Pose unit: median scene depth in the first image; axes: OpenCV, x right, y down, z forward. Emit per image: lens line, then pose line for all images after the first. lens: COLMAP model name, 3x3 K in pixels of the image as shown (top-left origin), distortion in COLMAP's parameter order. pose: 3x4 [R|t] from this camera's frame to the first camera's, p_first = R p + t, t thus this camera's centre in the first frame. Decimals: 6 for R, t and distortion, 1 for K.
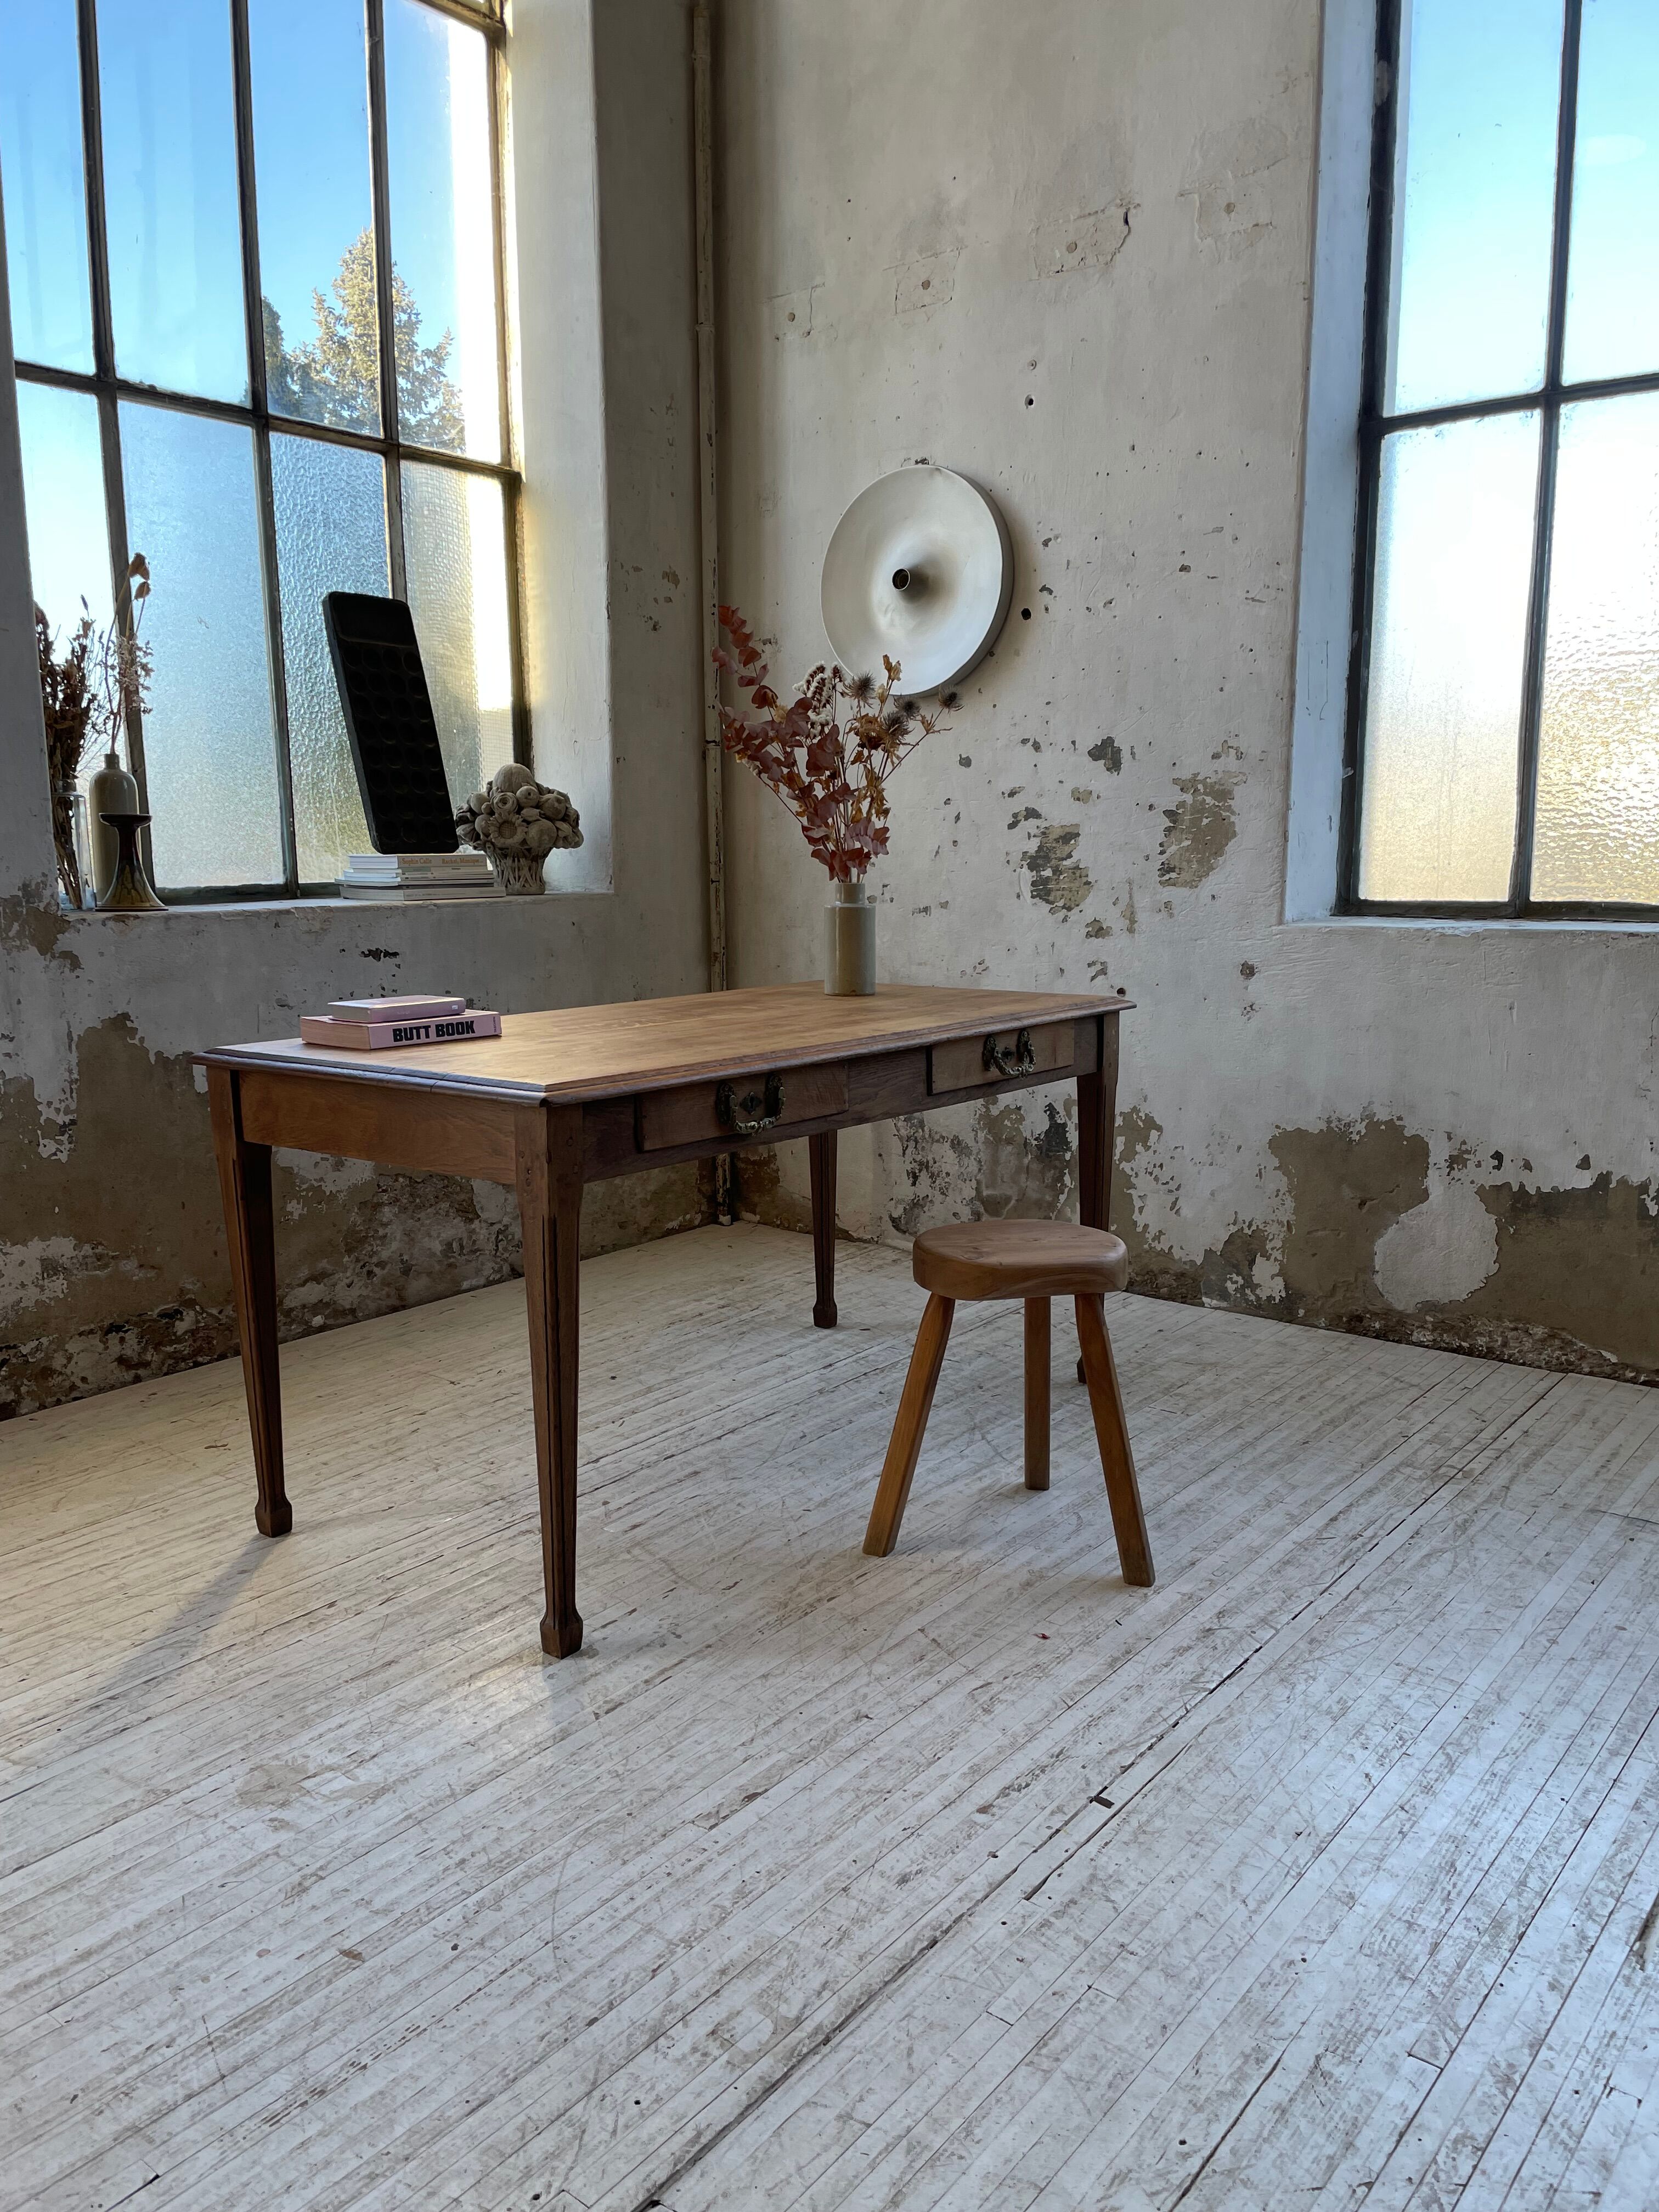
lens RADIAL K [[1676.2, 0, 819.5], [0, 1676.2, 1113.5], [0, 0, 1]] dist [0.099805, -0.140781]
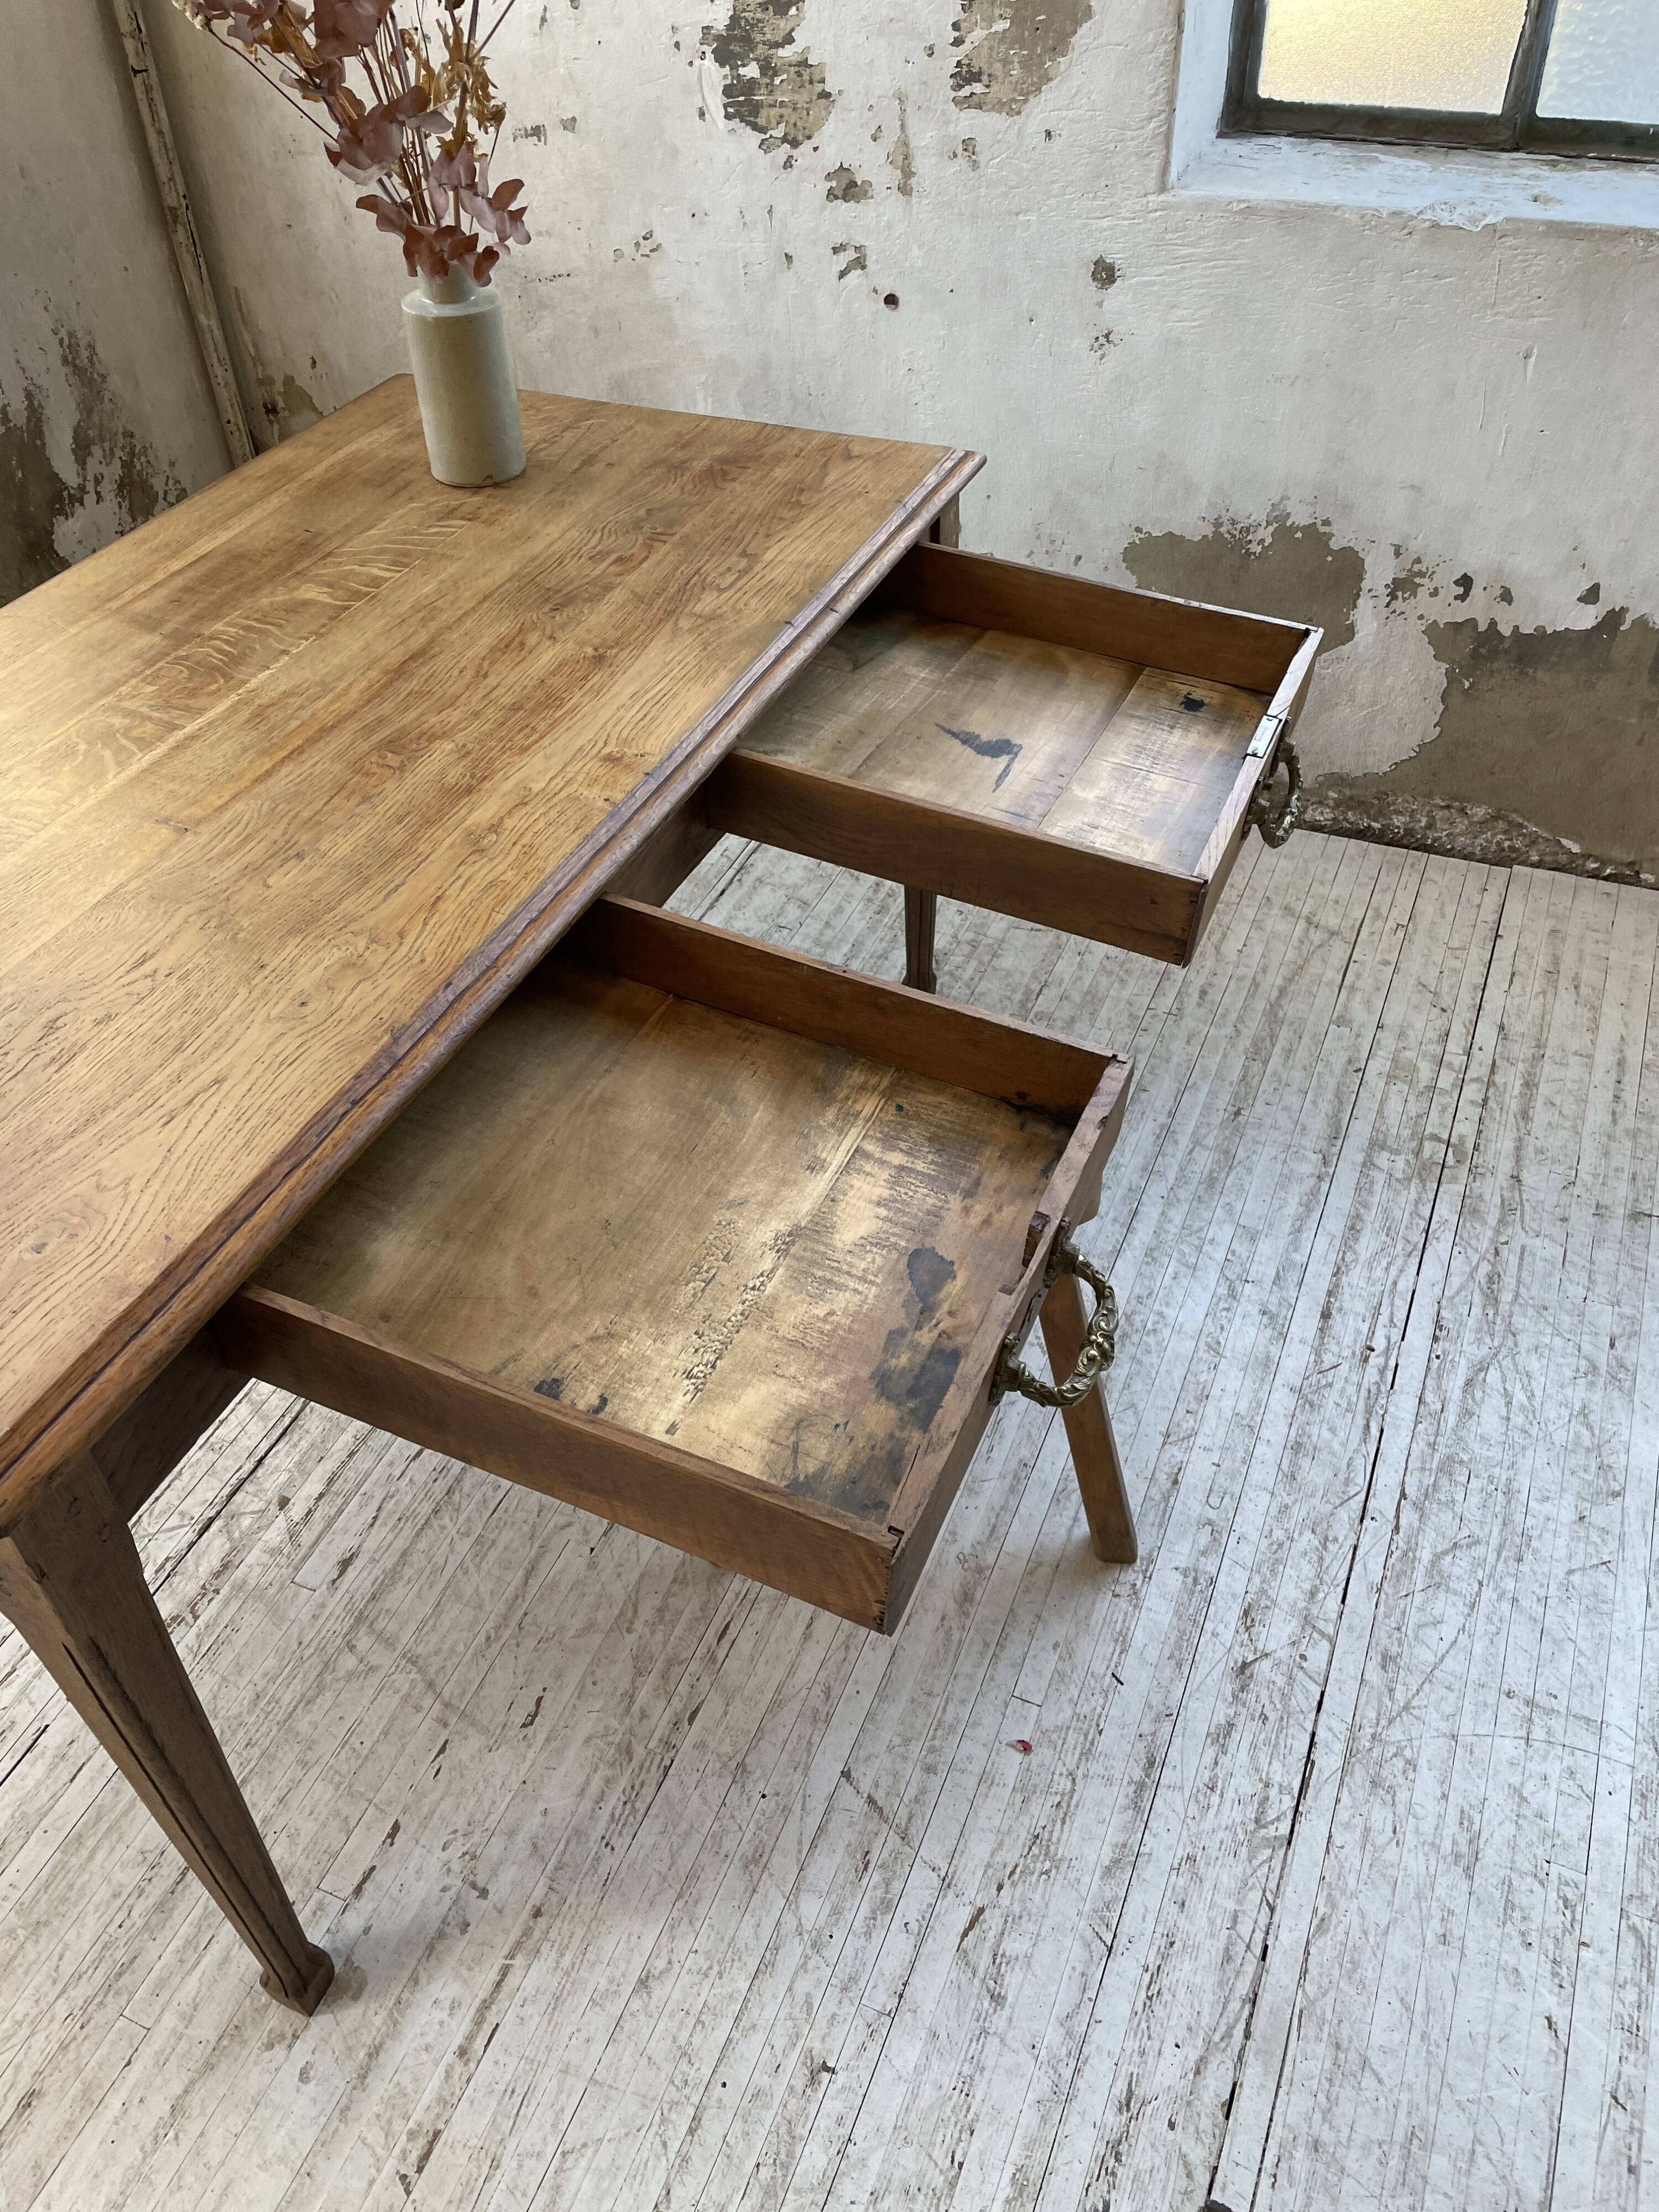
lens RADIAL K [[1683.9, 0, 826.2], [0, 1683.9, 1104.3], [0, 0, 1]] dist [0.082674, -0.114463]
pose [[0.965241, -0.190396, 0.179049, -0.011075], [0.064868, 0.838151, 0.541567, -0.181717], [-0.253182, -0.511128, 0.821369, 0.382465]]
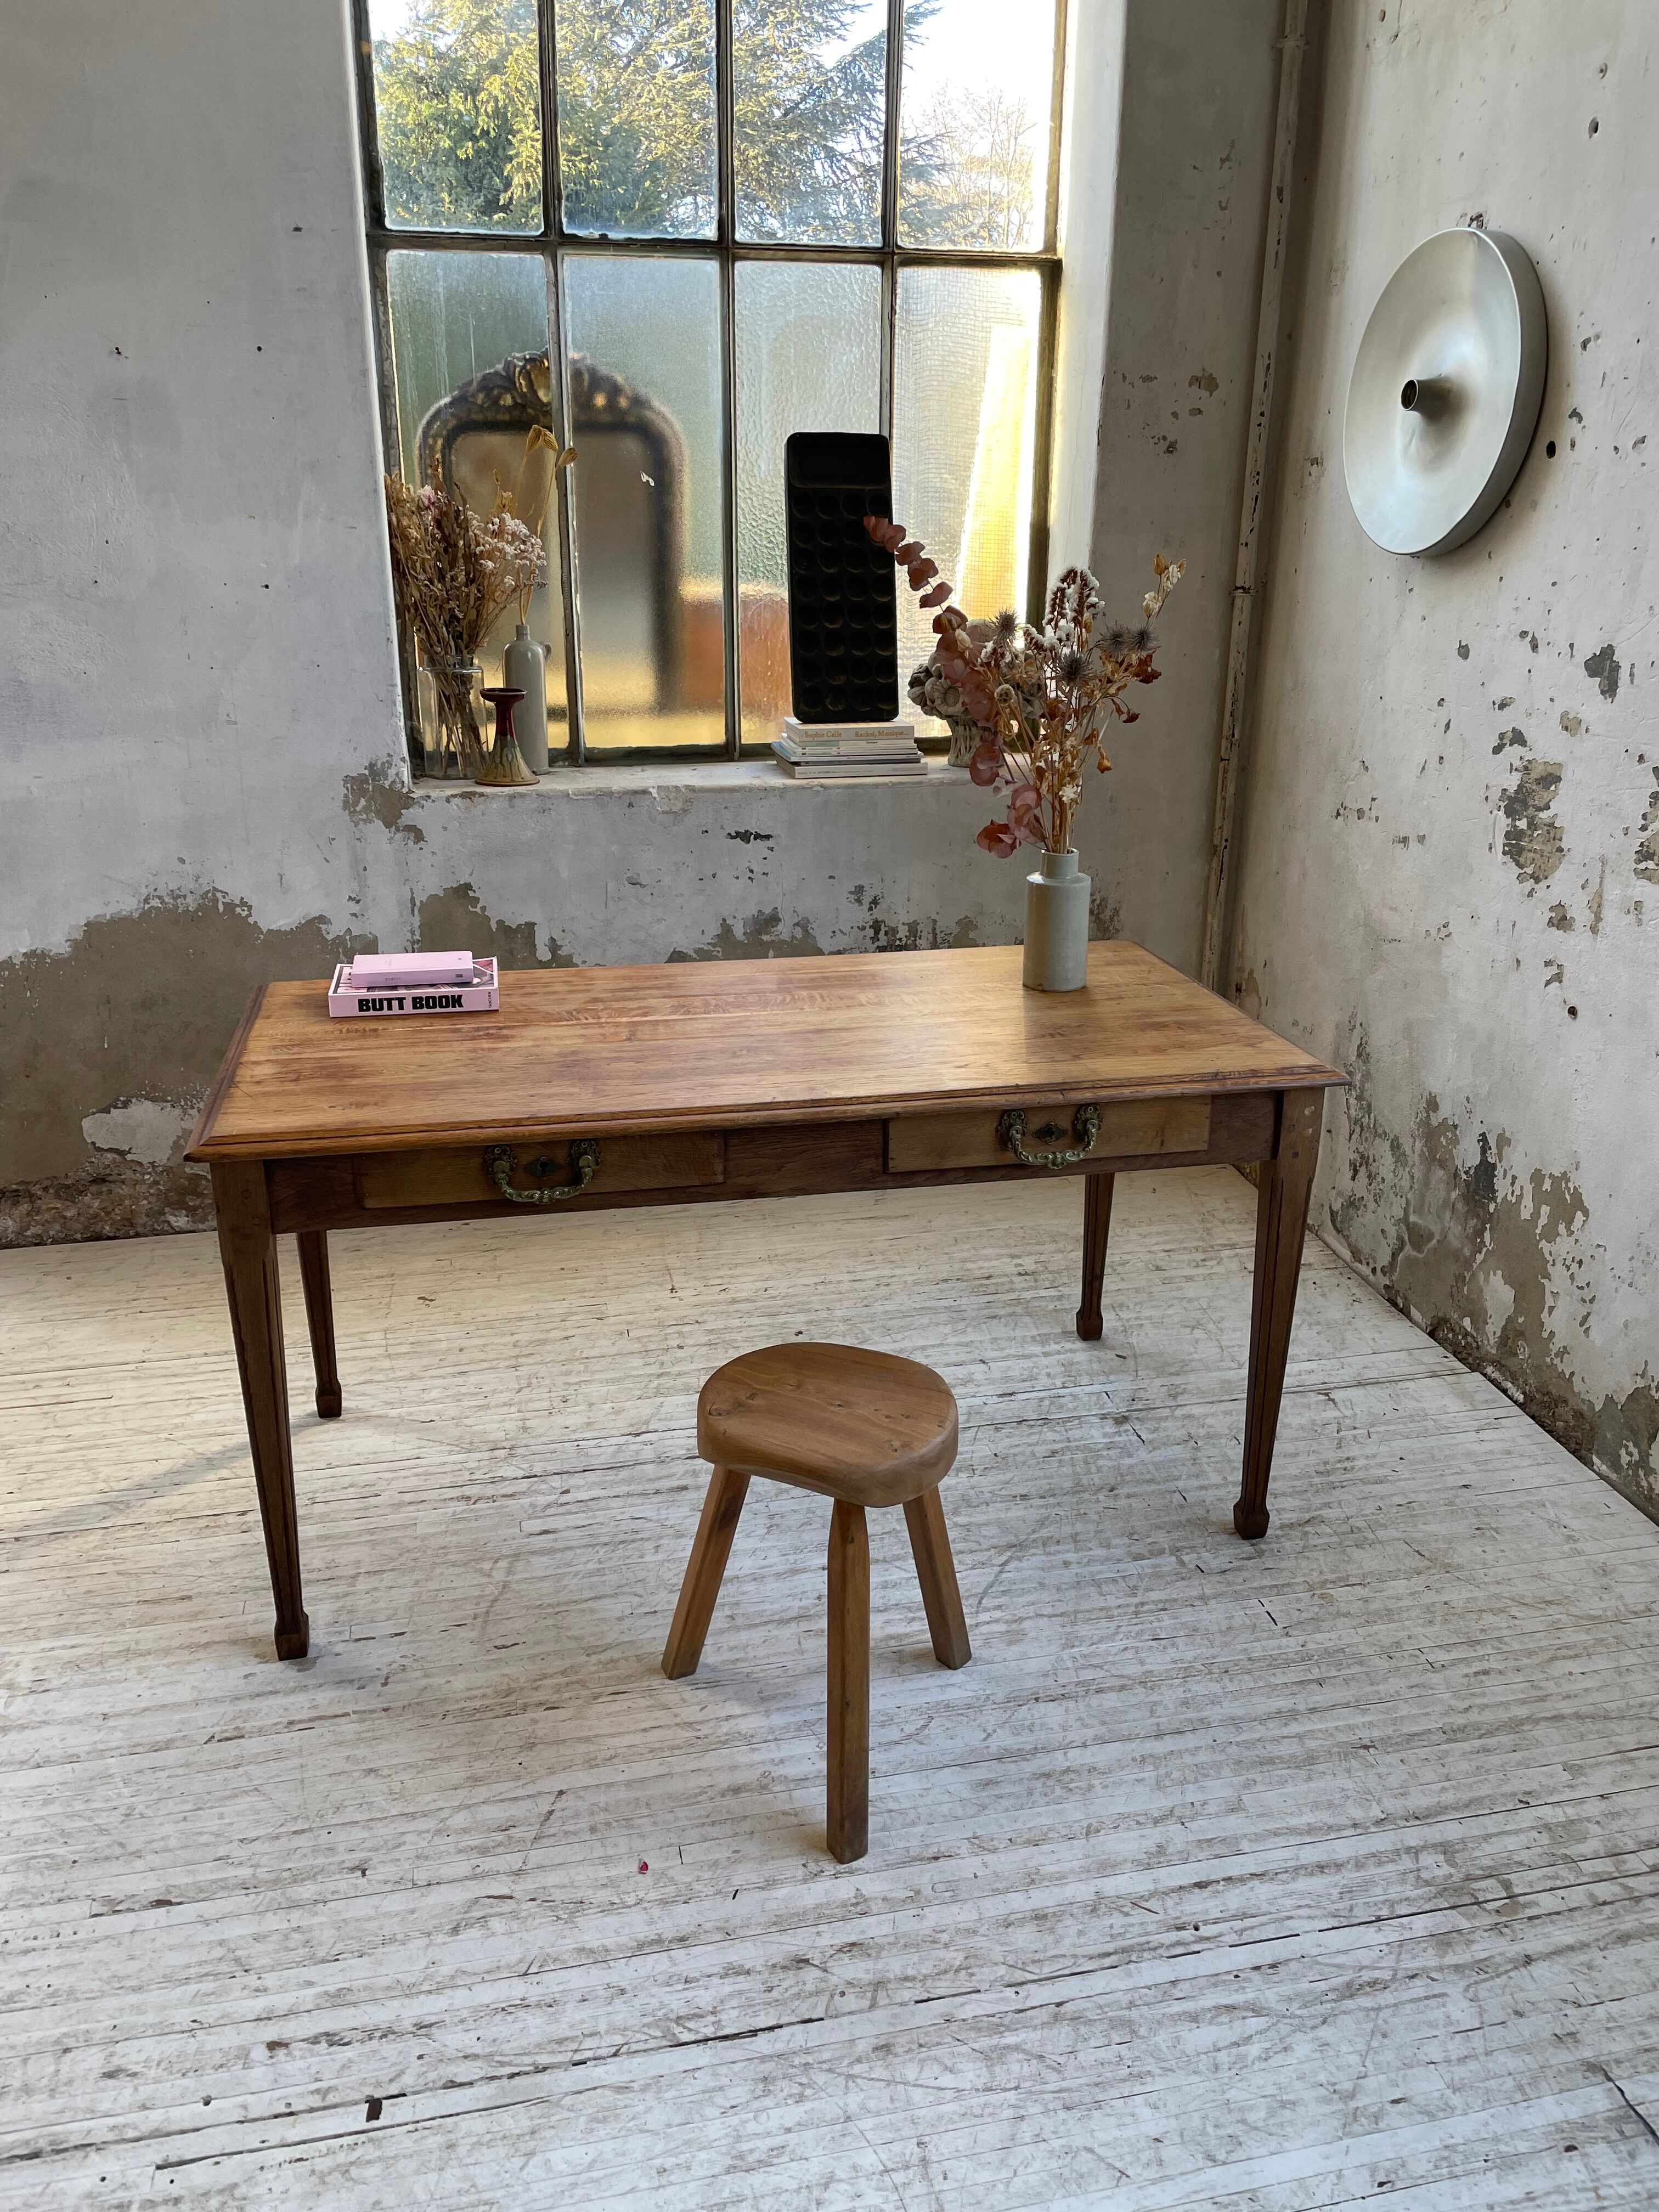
lens RADIAL K [[1679.9, 0, 827.6], [0, 1679.9, 1083.0], [0, 0, 1]] dist [0.083496, -0.108961]
pose [[0.771548, 0.217899, -0.597690, 0.408503], [-0.113134, 0.971533, 0.208147, -0.172243], [0.626030, -0.092977, 0.774236, 0.276905]]
